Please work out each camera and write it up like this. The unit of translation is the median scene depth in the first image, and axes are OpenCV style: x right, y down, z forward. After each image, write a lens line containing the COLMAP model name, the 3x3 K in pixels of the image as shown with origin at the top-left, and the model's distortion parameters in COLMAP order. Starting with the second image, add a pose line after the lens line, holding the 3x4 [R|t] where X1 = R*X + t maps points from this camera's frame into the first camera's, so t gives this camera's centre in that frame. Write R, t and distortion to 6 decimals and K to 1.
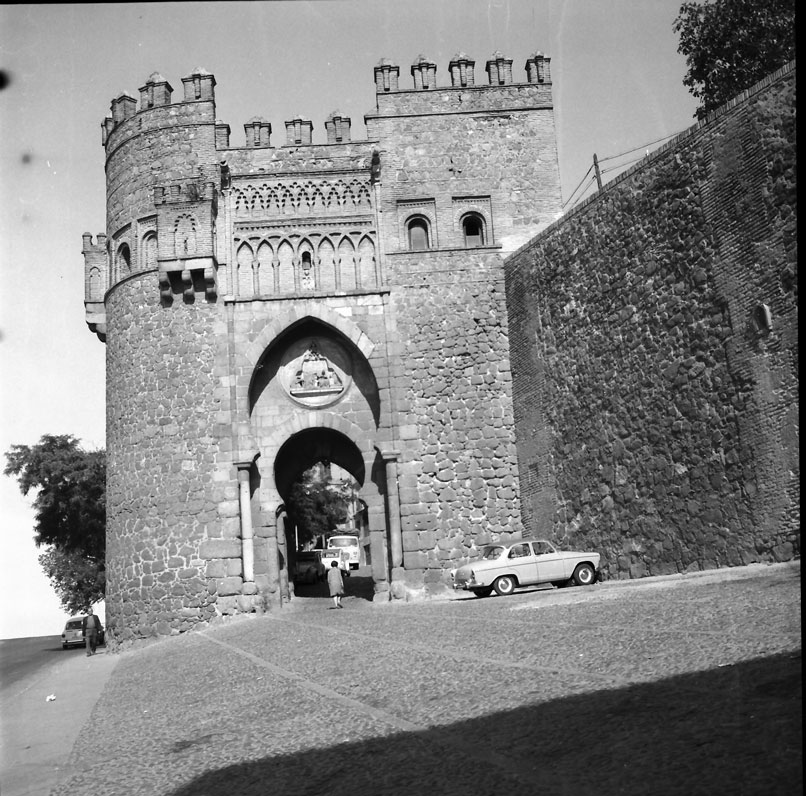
lens RADIAL K [[1072.9, 0, 422.6], [0, 1072.9, 395.0], [0, 0, 1]] dist [0.065154, -0.119466]
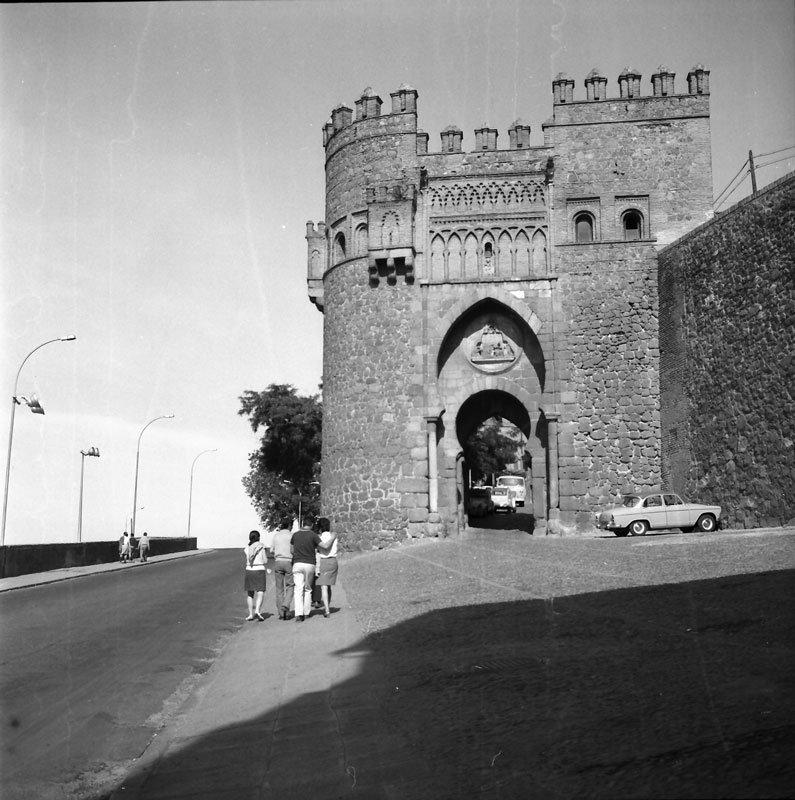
lens RADIAL K [[1064.9, 0, 409.1], [0, 1064.9, 404.2], [0, 0, 1]] dist [0.065154, -0.119466]
pose [[0.984410, 0.040890, -0.171069, 0.015564], [-0.029335, 0.997148, 0.069533, -0.034368], [0.173424, -0.063430, 0.982802, -0.196817]]
